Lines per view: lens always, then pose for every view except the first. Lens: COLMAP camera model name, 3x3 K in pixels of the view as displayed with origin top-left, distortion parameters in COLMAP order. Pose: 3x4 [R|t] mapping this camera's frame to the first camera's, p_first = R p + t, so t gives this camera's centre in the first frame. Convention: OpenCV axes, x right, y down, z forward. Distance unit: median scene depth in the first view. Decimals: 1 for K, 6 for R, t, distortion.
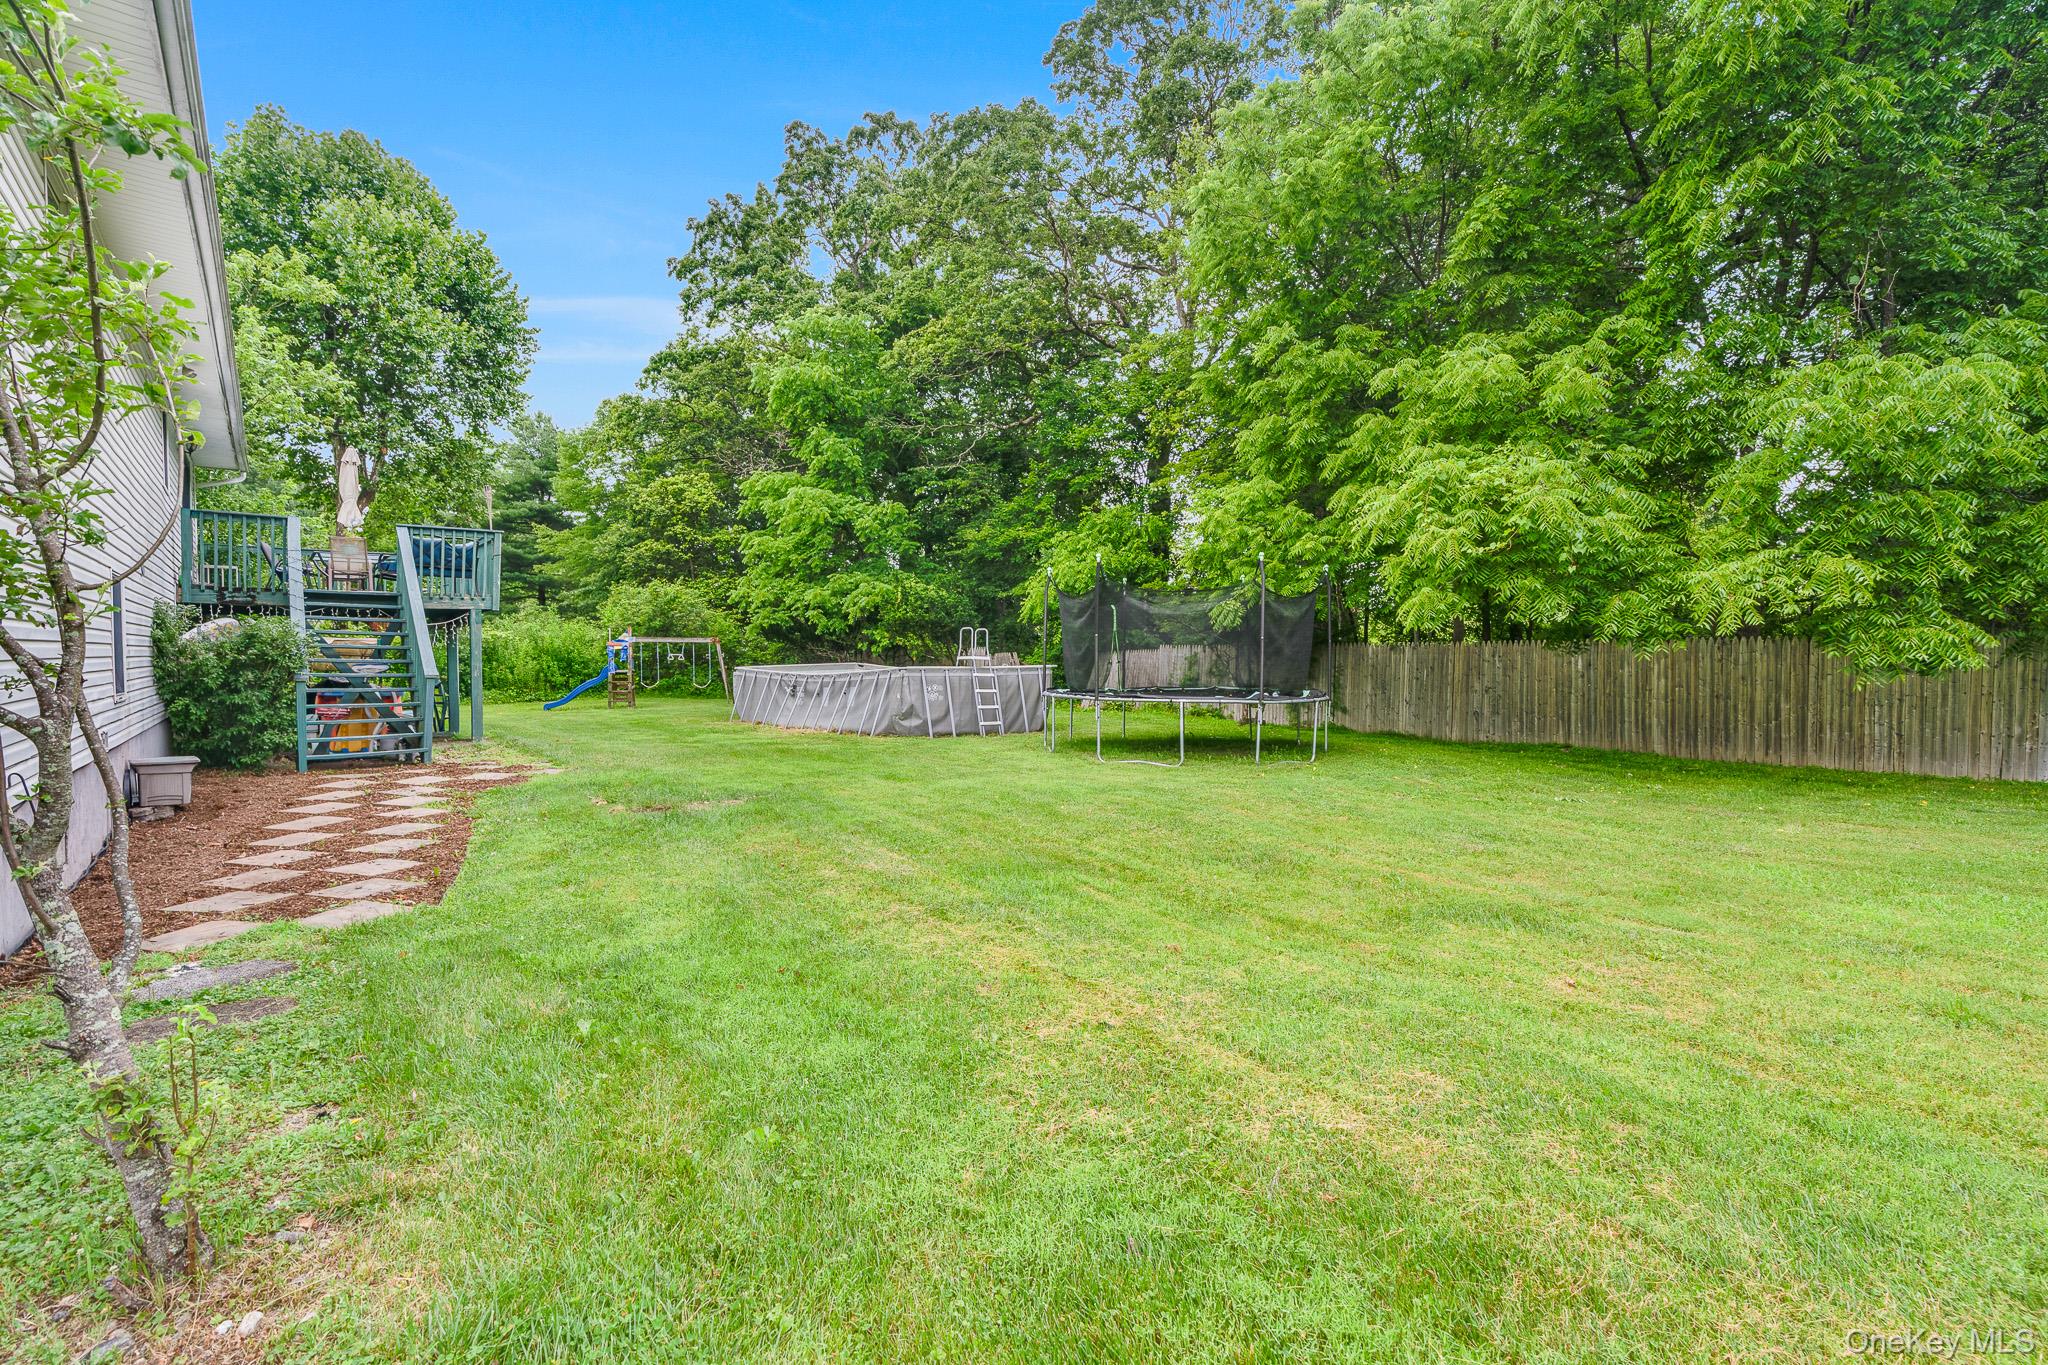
lens RADIAL K [[890.4, 0, 1024.0], [0, 890.4, 682.5], [0, 0, 1]] dist [-0.001105, -0.000032]
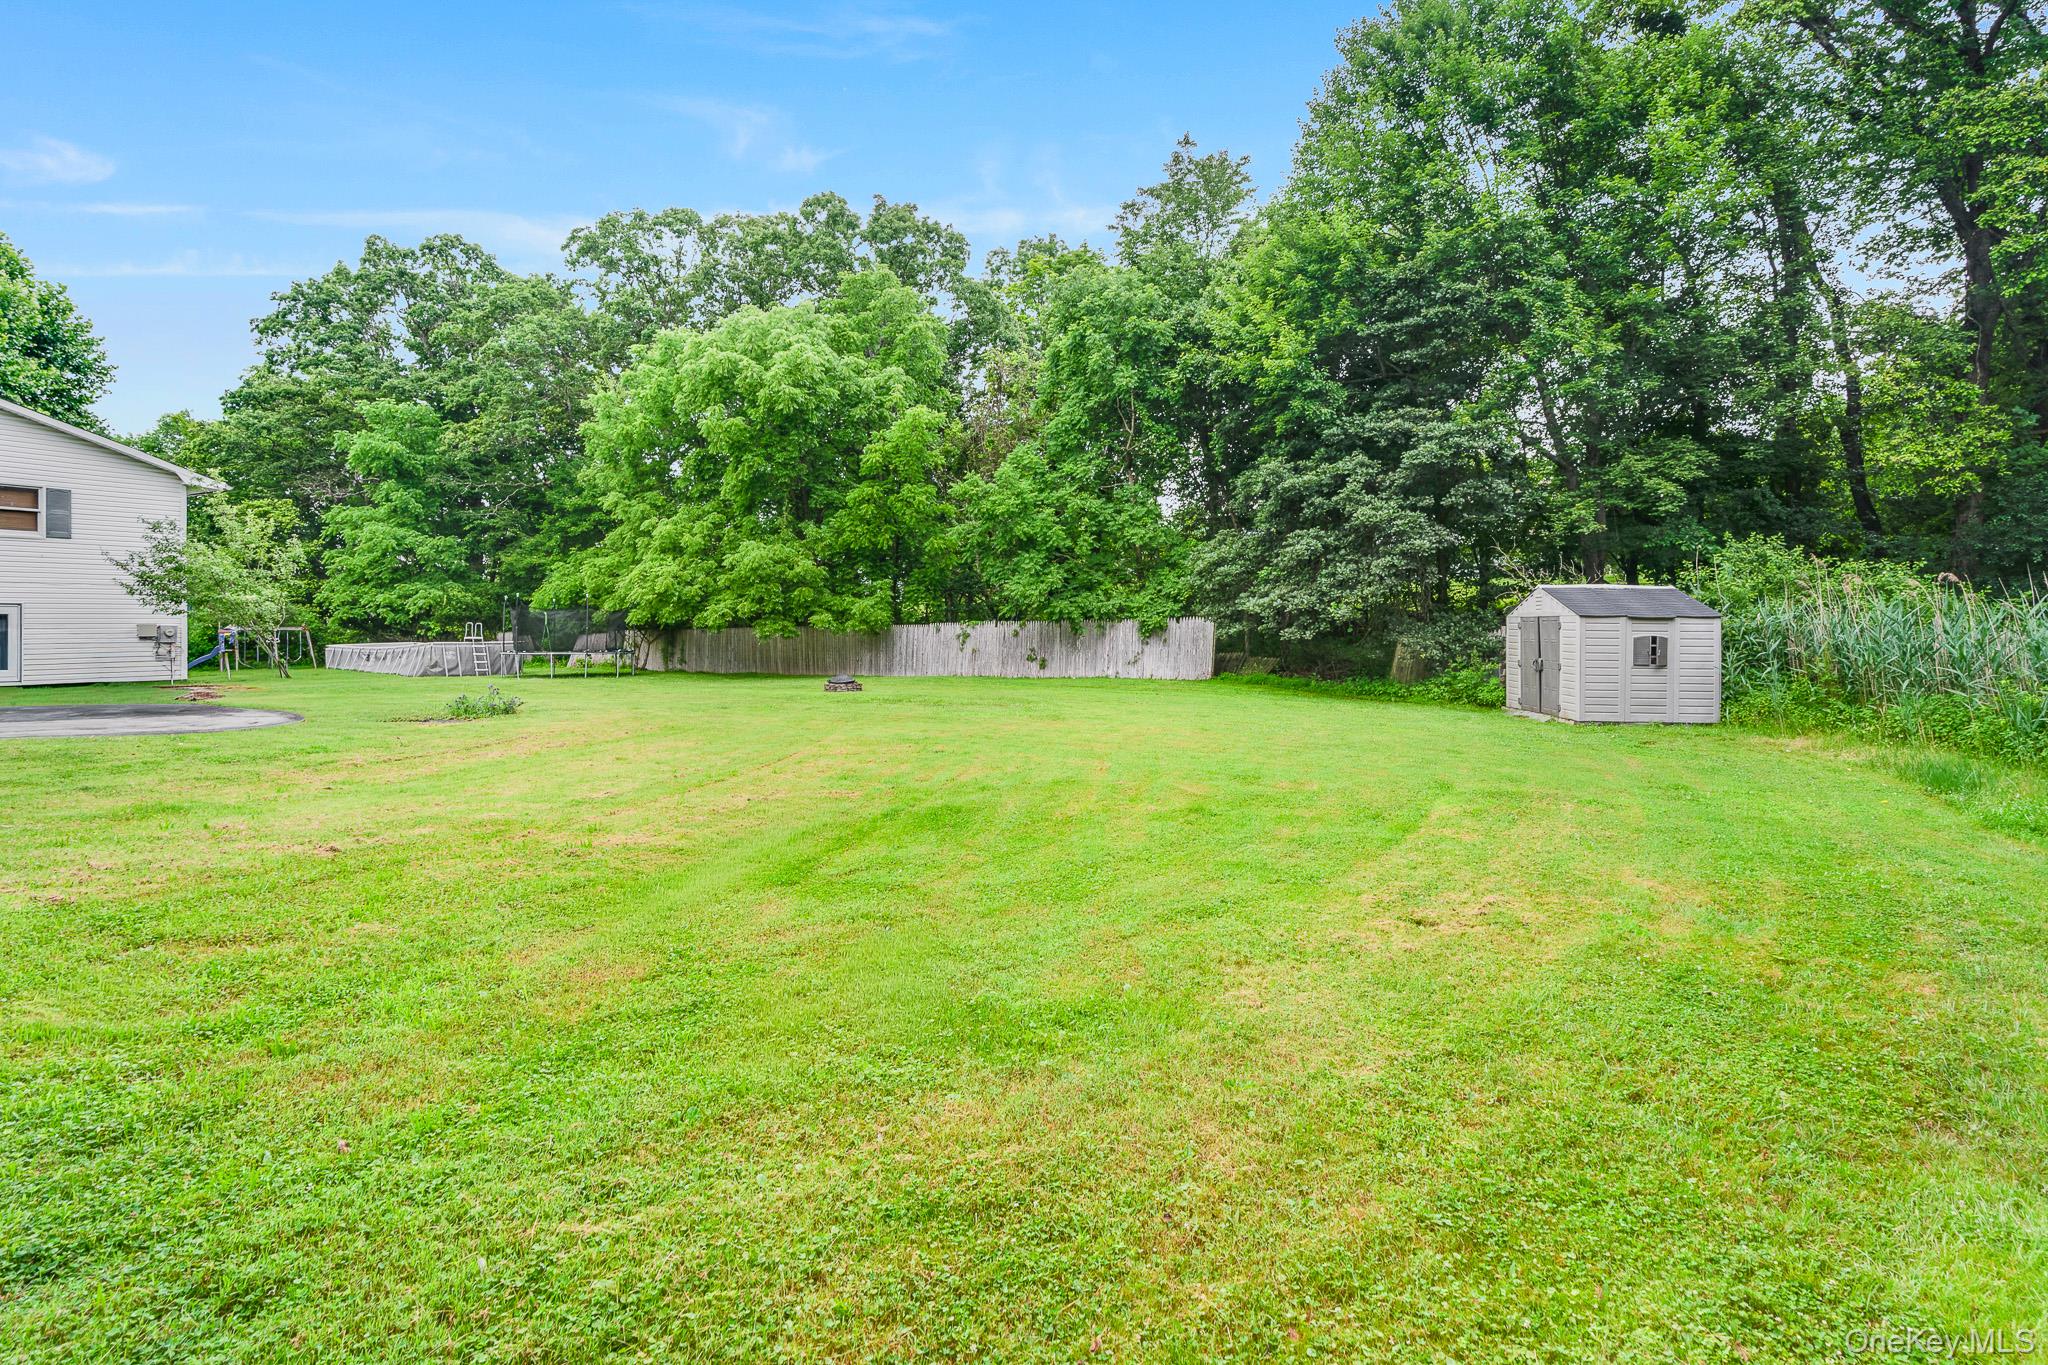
lens RADIAL K [[973.8, 0, 1023.8], [0, 973.8, 618.4], [0, 0, 1]] dist [0.000793, -0.000178]
pose [[0.941482, -0.002612, 0.337052, 0.218014], [0.020070, 0.998630, -0.048324, 0.035291], [-0.336465, 0.052261, 0.940245, -0.870445]]
